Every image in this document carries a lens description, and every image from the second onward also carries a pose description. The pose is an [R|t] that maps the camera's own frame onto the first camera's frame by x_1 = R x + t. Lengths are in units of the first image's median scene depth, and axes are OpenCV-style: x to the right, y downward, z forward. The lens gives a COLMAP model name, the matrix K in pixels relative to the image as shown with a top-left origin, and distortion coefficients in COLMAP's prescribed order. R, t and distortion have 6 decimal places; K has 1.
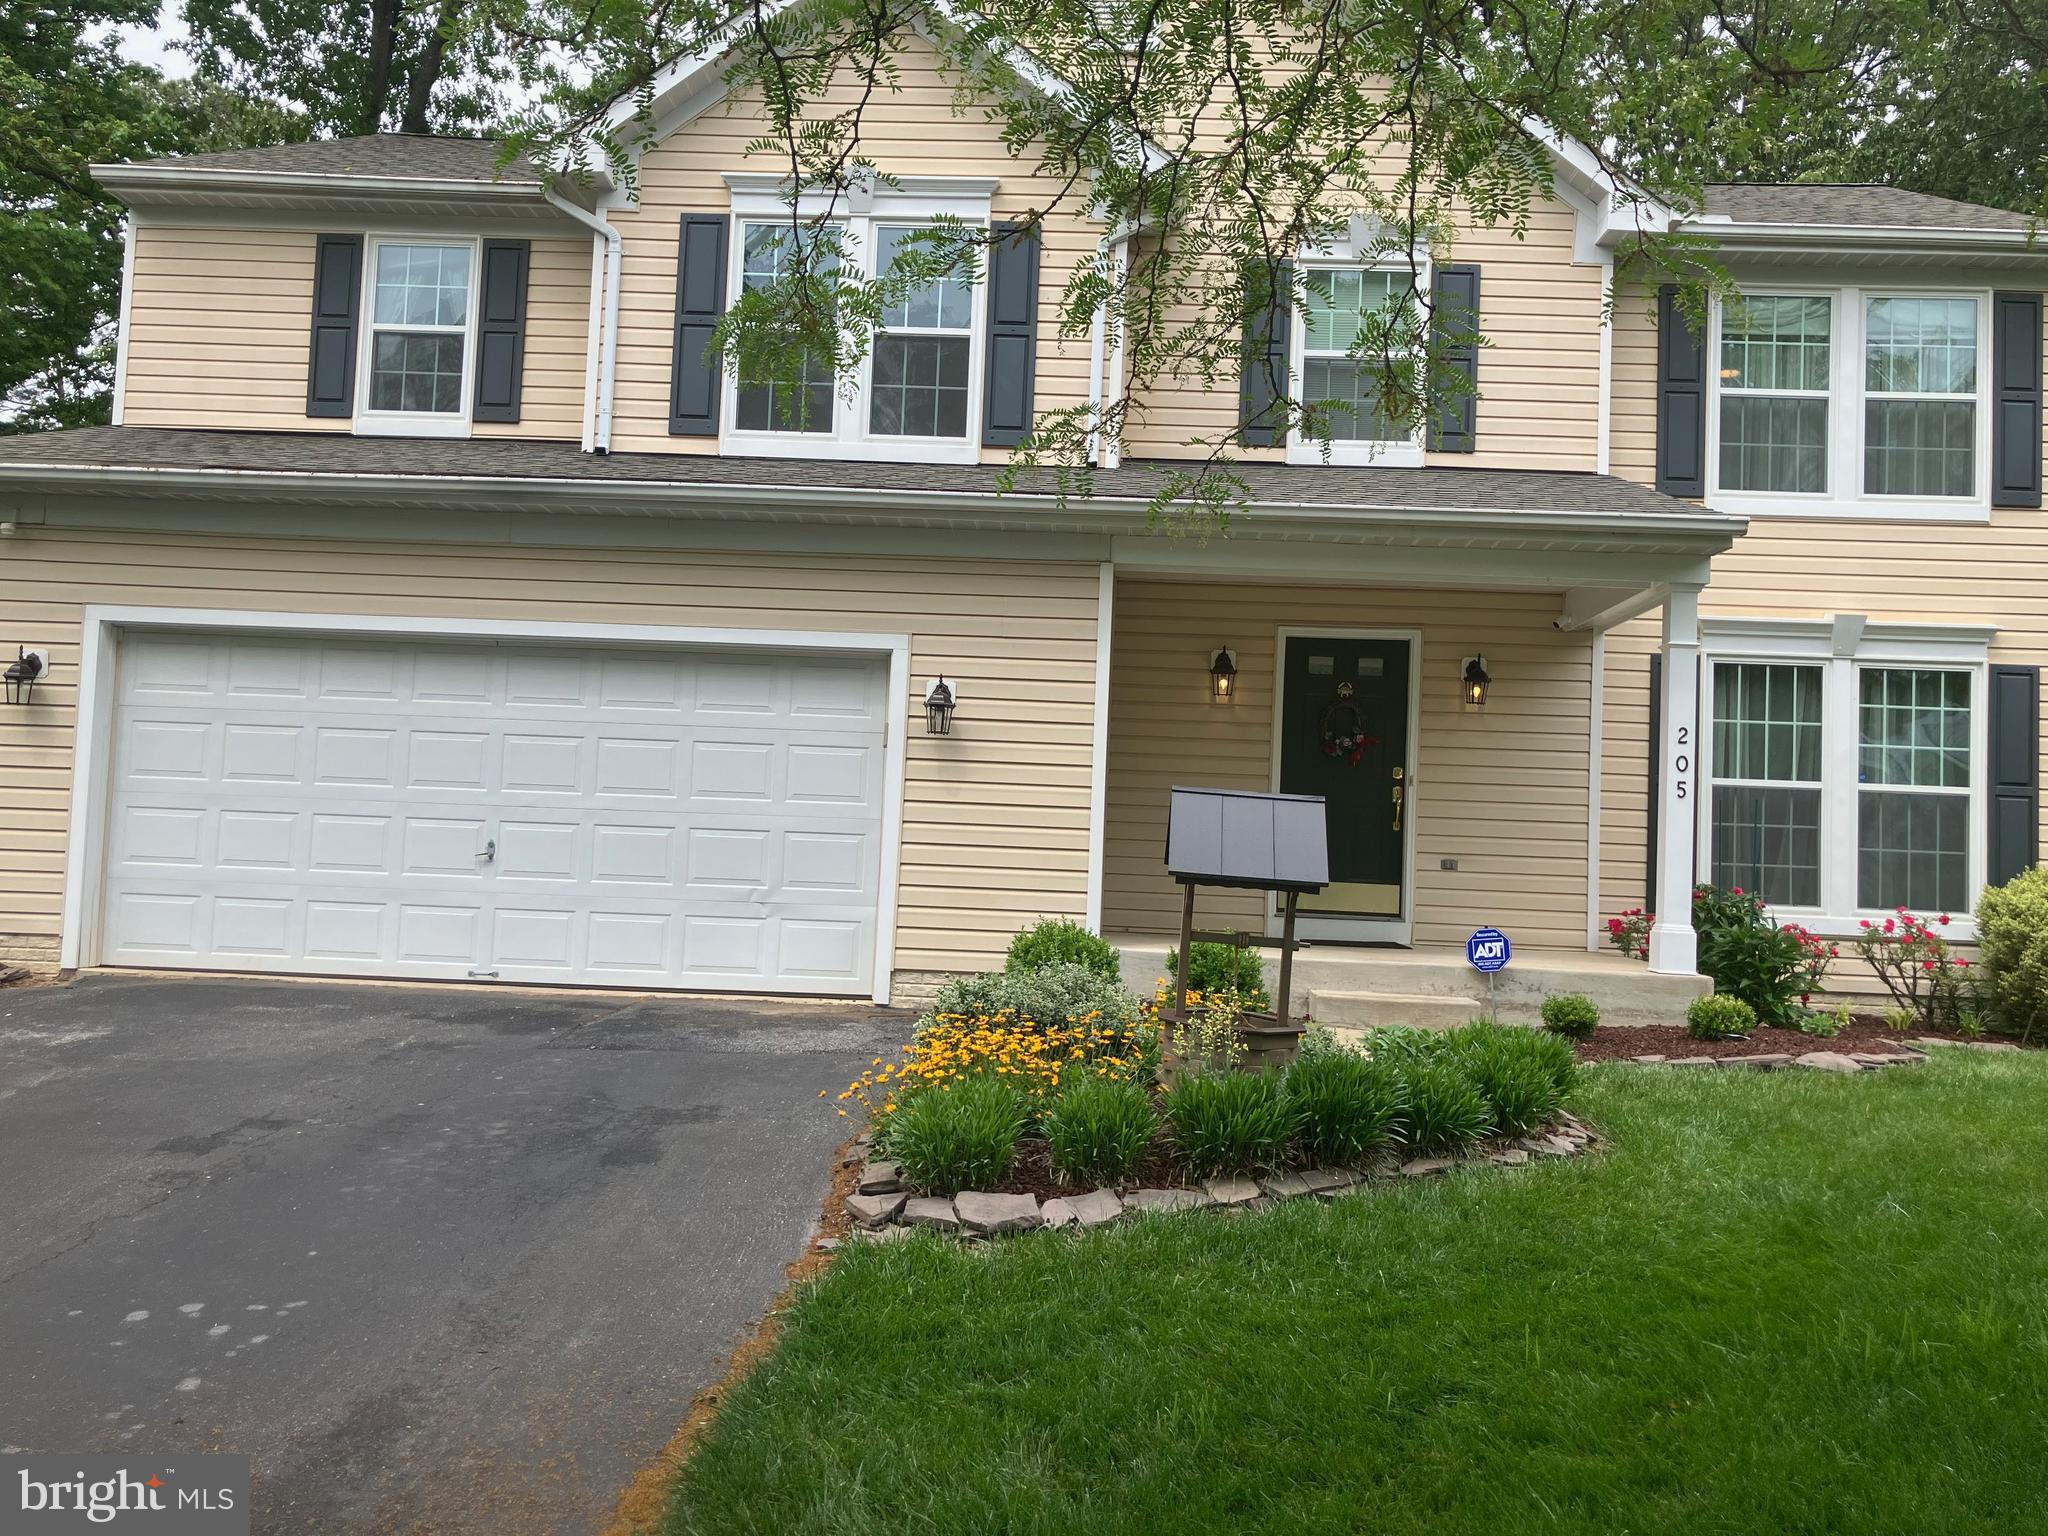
lens RADIAL K [[1715.6, 0, 1033.5], [0, 1715.6, 784.1], [0, 0, 1]] dist [-0.003449, 0.012012]
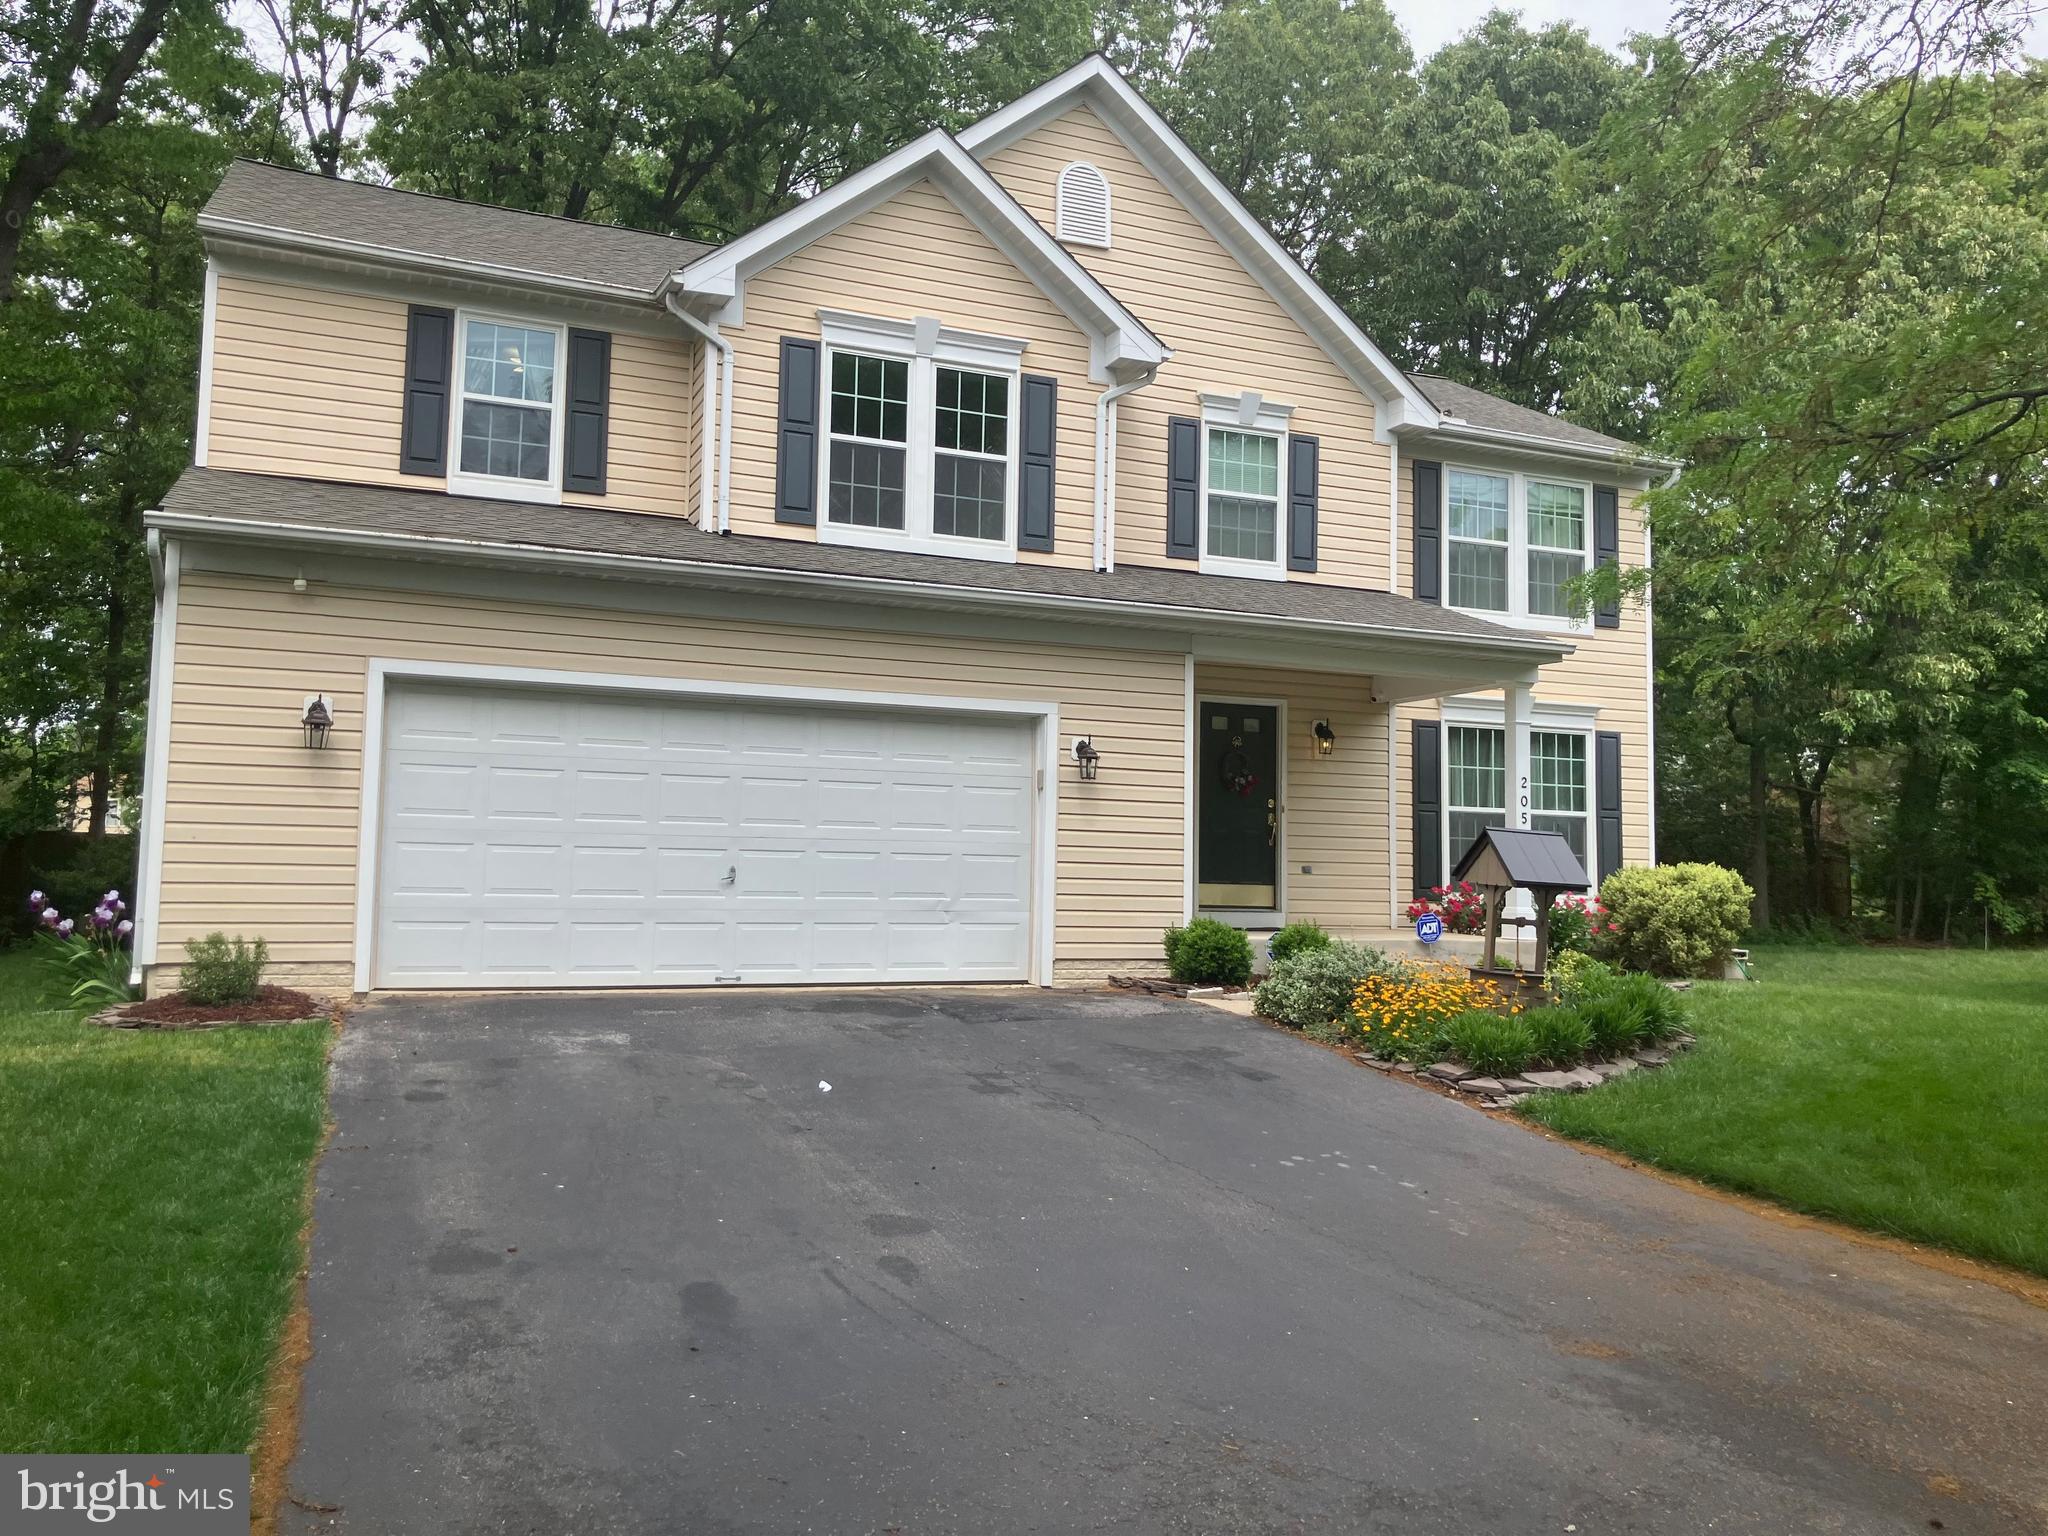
lens RADIAL K [[1711.3, 0, 1024.0], [0, 1711.3, 768.0], [0, 0, 1]] dist [0.066759, -0.132130]
pose [[0.897463, 0.005878, 0.441050, -0.570280], [-0.001349, 0.999943, -0.010582, -0.020108], [-0.441088, 0.008902, 0.897420, -0.140760]]
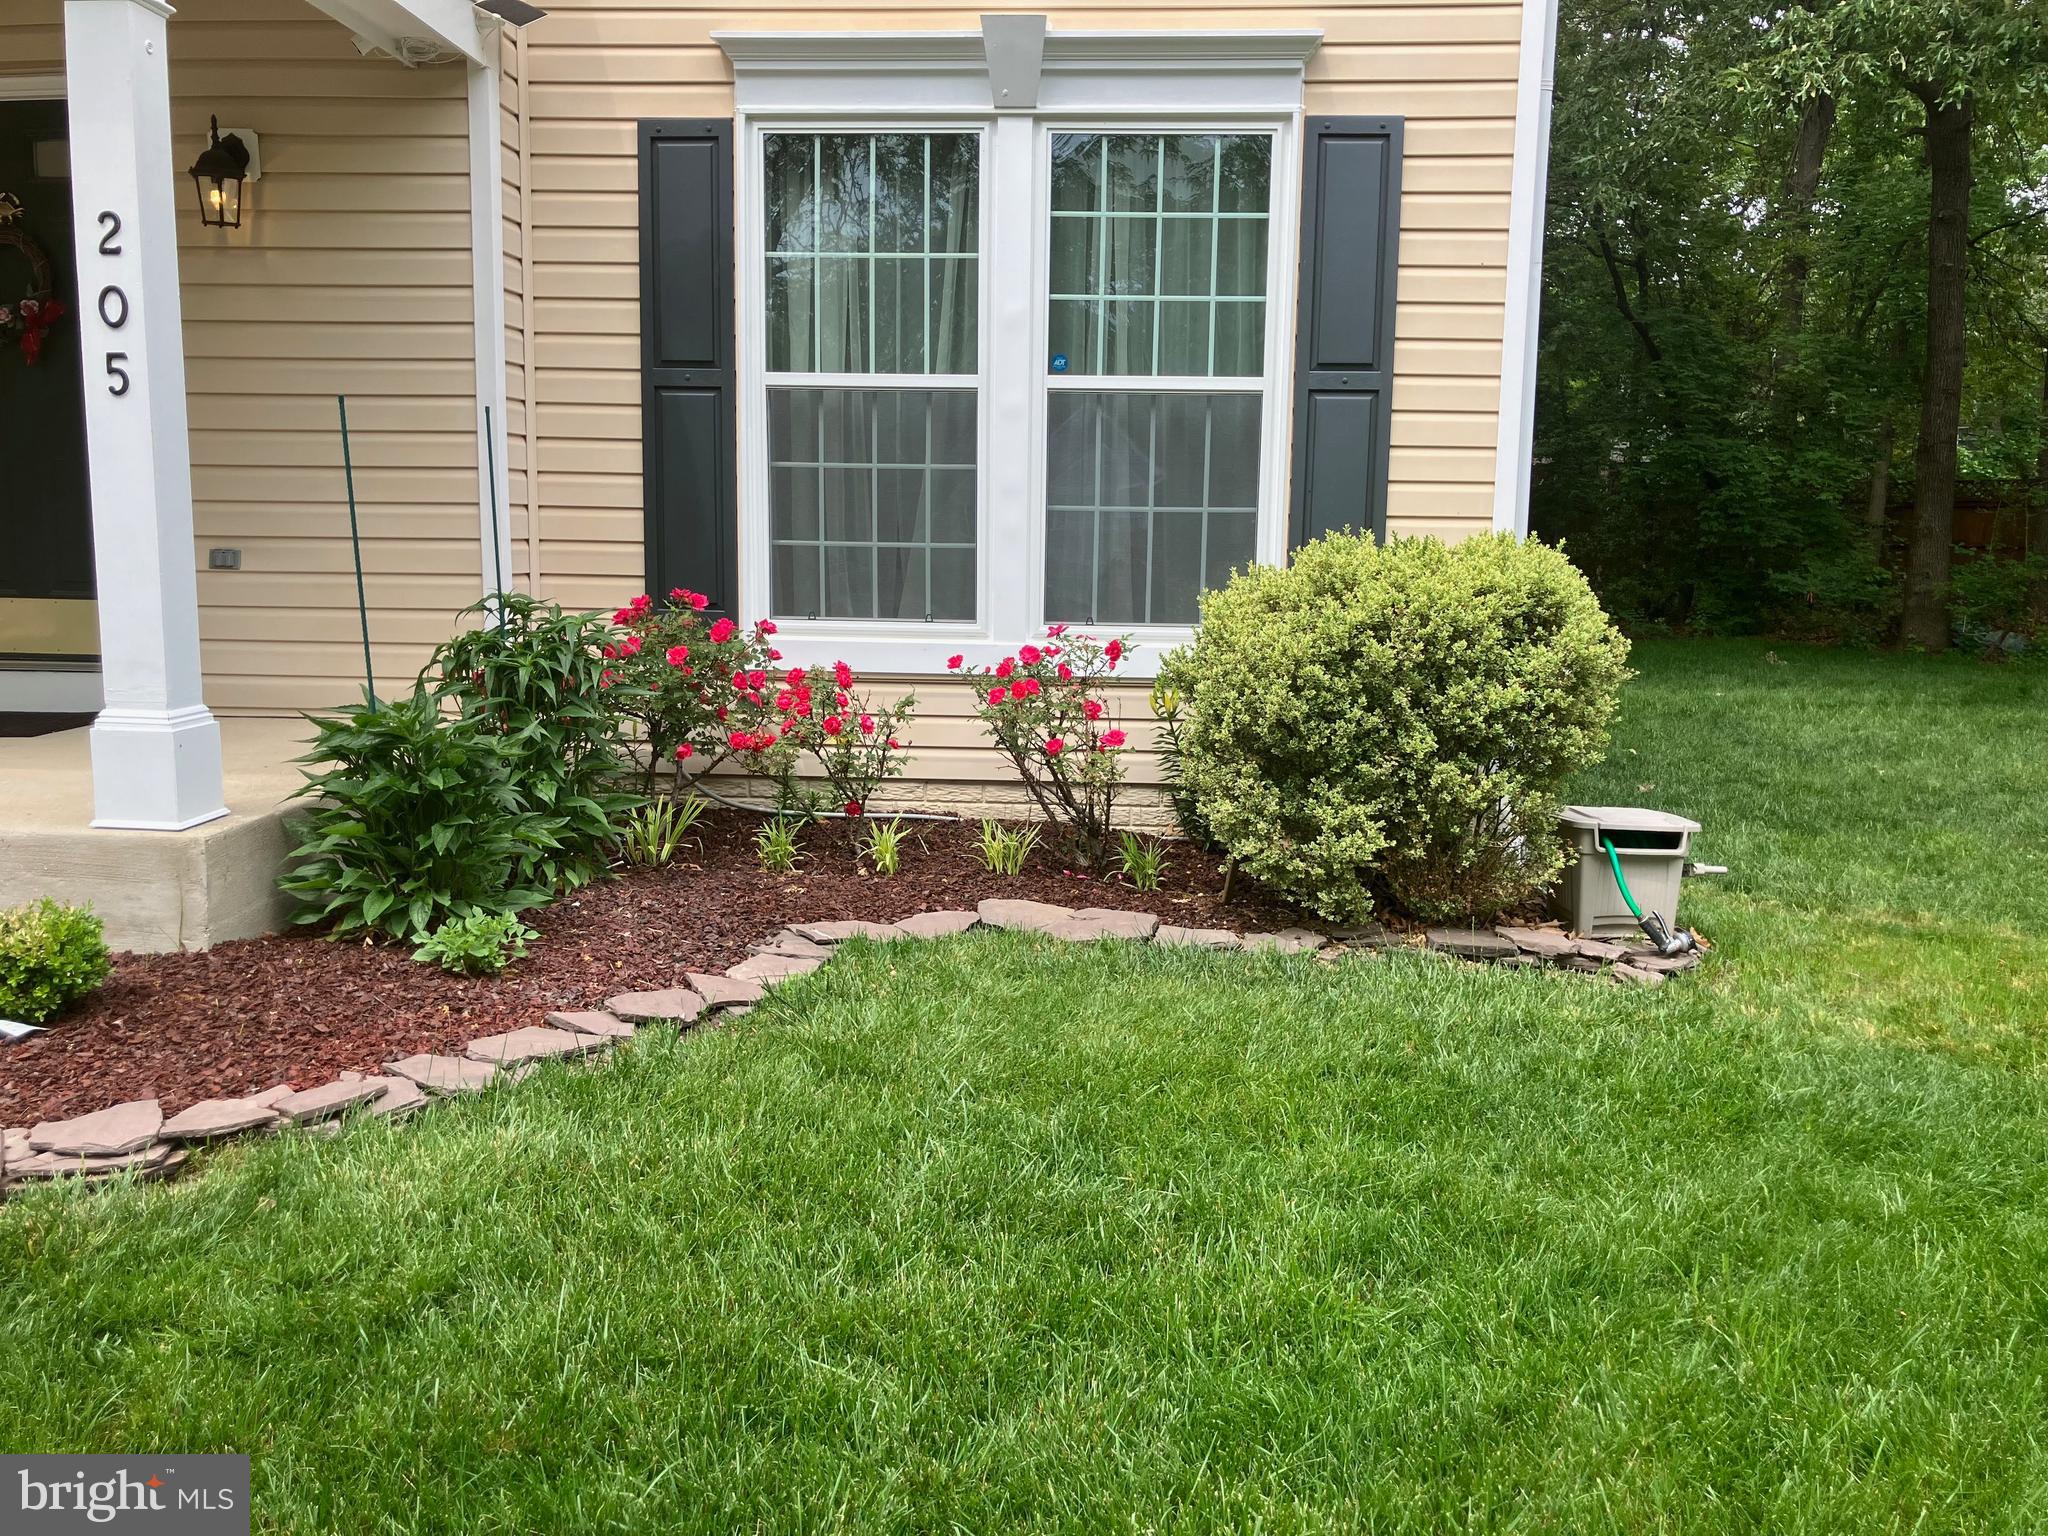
lens RADIAL K [[1671.6, 0, 1031.1], [0, 1671.6, 772.3], [0, 0, 1]] dist [0.042281, -0.127602]
pose [[0.999599, -0.023391, -0.015988, 0.487519], [0.025983, 0.981795, 0.188159, 0.021882], [0.011295, -0.188499, 0.982008, 0.499318]]
